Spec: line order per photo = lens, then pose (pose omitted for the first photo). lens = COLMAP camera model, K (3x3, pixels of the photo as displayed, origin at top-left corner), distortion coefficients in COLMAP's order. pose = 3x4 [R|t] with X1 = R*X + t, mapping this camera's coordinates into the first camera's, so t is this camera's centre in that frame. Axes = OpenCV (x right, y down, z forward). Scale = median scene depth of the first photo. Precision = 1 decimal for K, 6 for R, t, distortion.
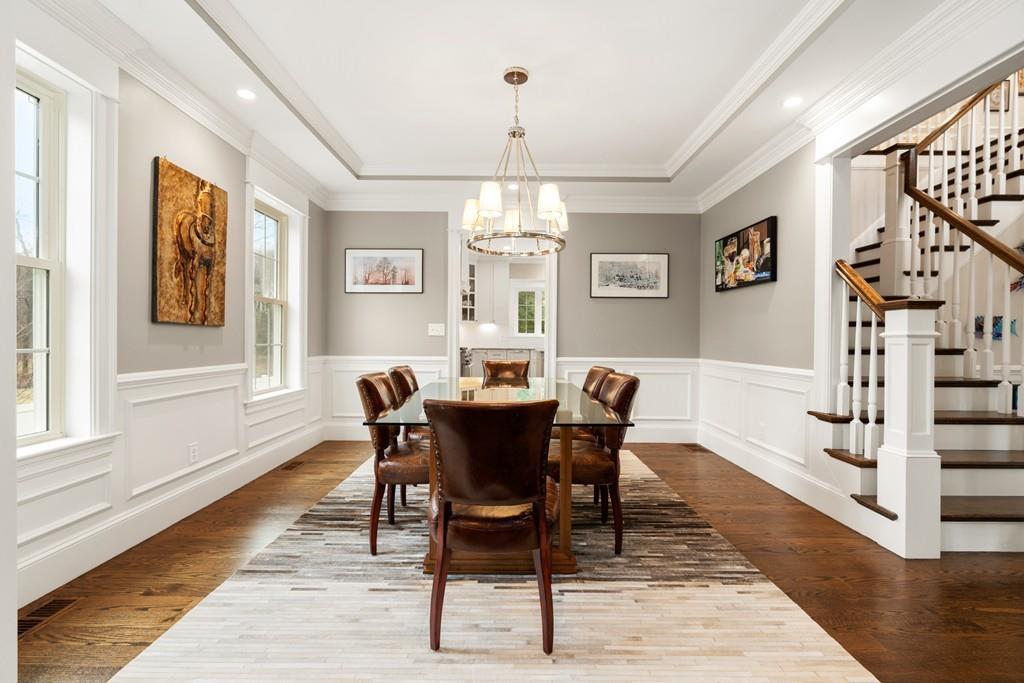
lens RADIAL K [[465.3, 0, 512.0], [0, 465.3, 341.5], [0, 0, 1]] dist [-0.000817, 0.000021]
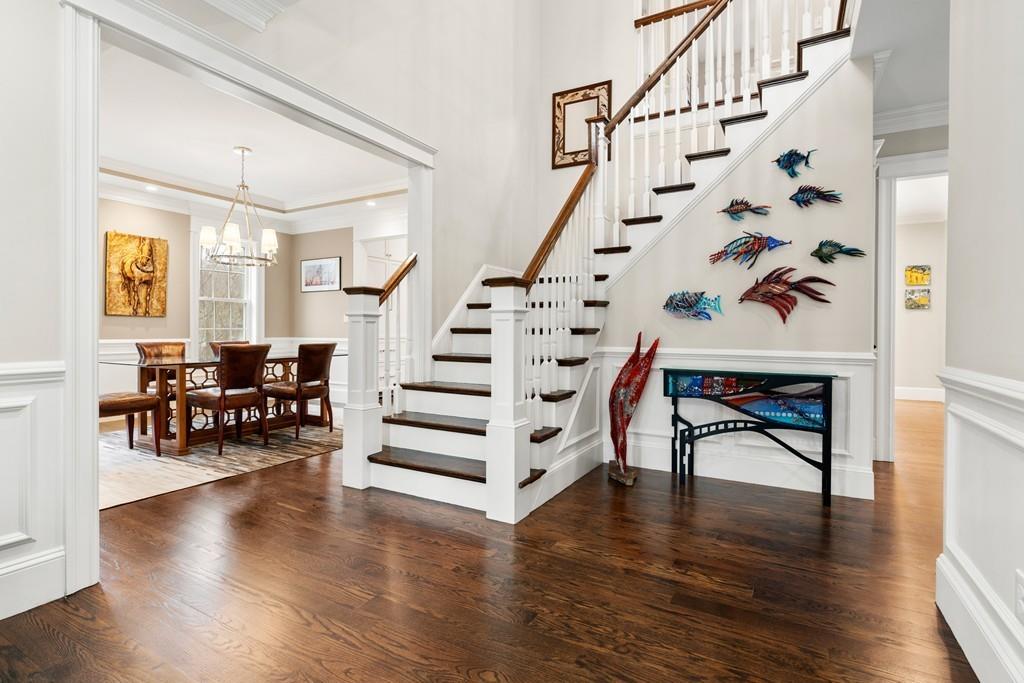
lens RADIAL K [[494.4, 0, 512.2], [0, 494.4, 330.8], [0, 0, 1]] dist [-0.000471, -0.000142]
pose [[0.873415, -0.002508, -0.486970, 1.543074], [0.002205, 0.999997, -0.001194, 0.027301], [0.486972, -0.000031, 0.873418, 0.008626]]
